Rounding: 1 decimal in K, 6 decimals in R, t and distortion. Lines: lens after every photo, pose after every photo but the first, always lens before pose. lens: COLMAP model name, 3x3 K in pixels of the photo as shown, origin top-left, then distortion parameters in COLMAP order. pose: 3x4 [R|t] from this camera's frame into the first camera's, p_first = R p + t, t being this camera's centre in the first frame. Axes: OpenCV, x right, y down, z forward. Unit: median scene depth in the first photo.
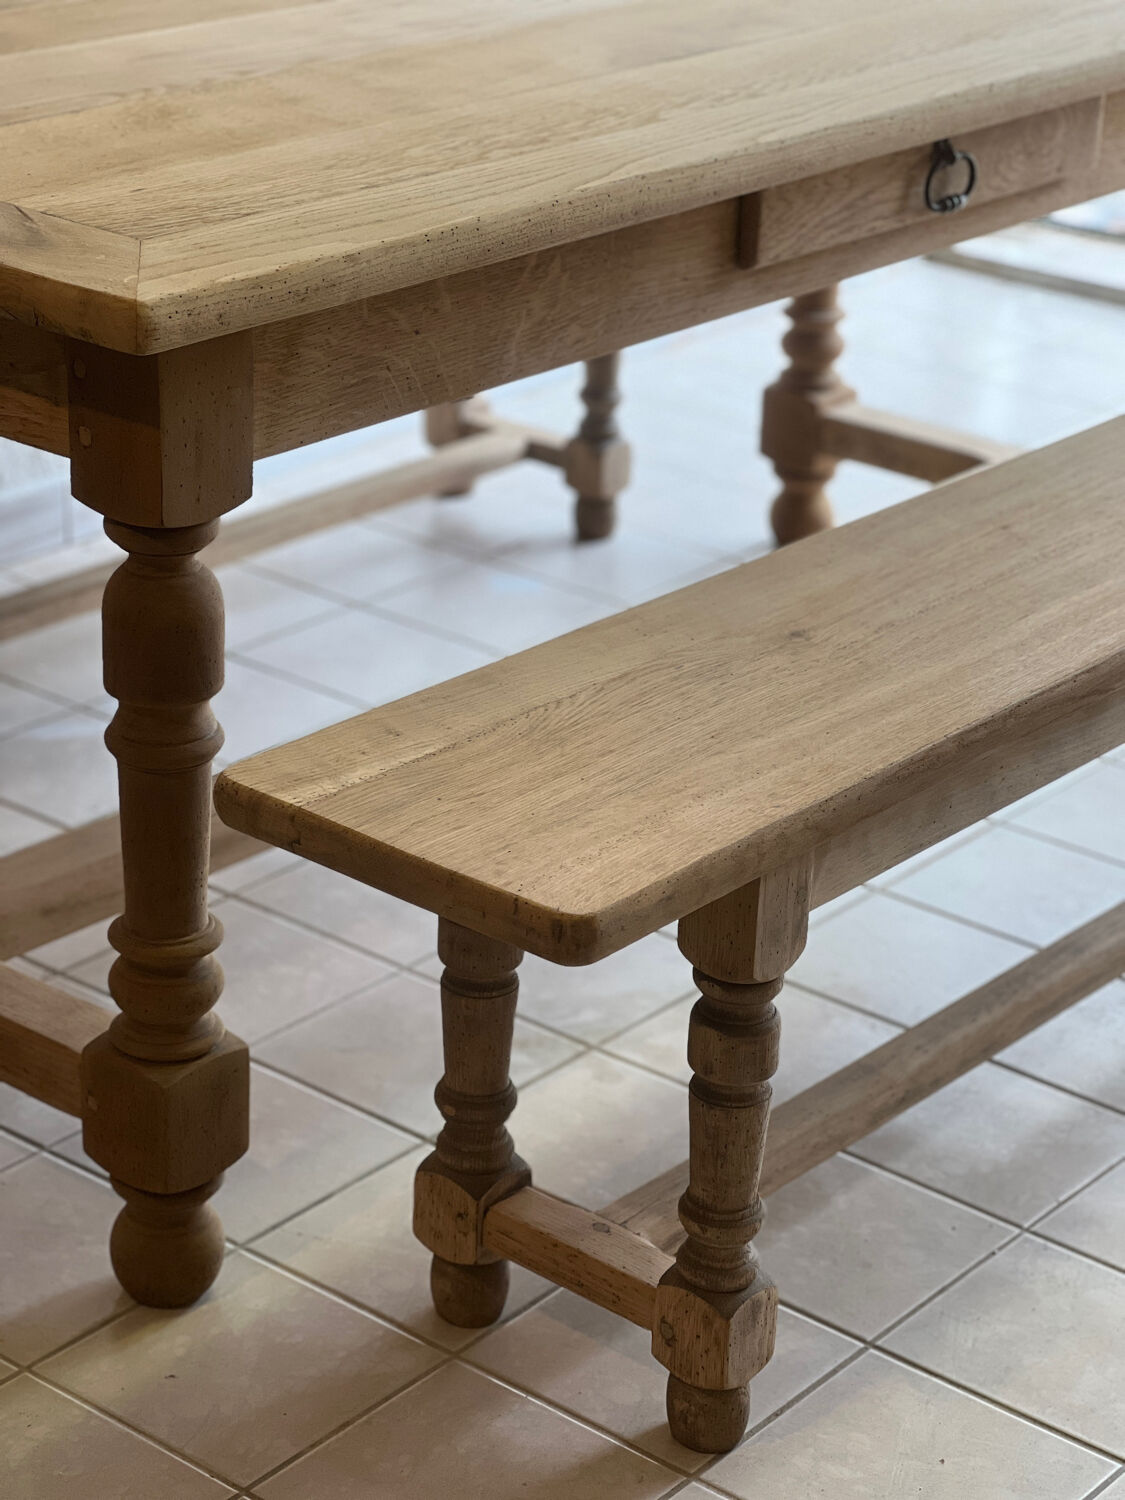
lens RADIAL K [[3229.8, 0, 565.9], [0, 3229.8, 763.6], [0, 0, 1]] dist [0.208886, 0.000000]
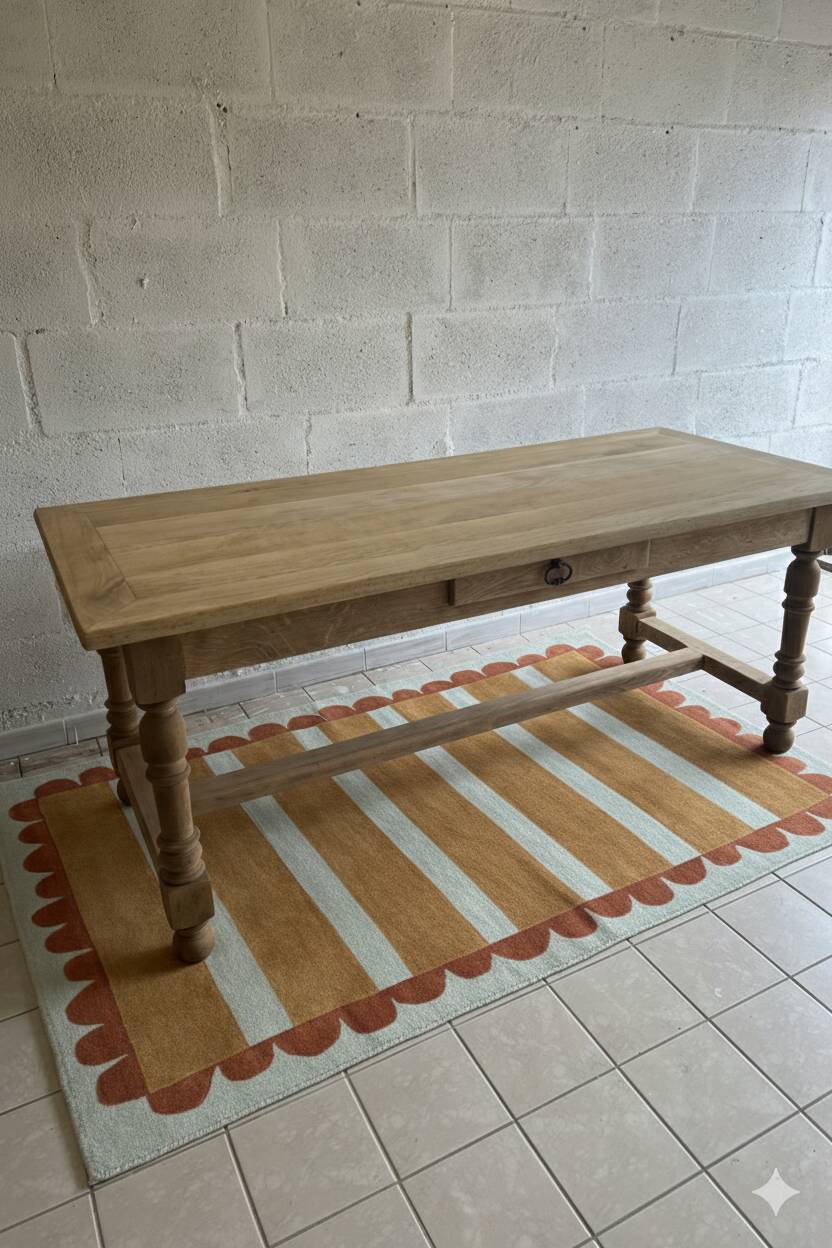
lens RADIAL K [[845.9, 0, 440.8], [0, 845.9, 613.3], [0, 0, 1]] dist [0.060736, -0.000708]
pose [[0.925557, 0.097192, -0.365921, 0.332669], [-0.106077, 0.994349, -0.004204, -0.159188], [0.363444, 0.042707, 0.930637, 0.401091]]
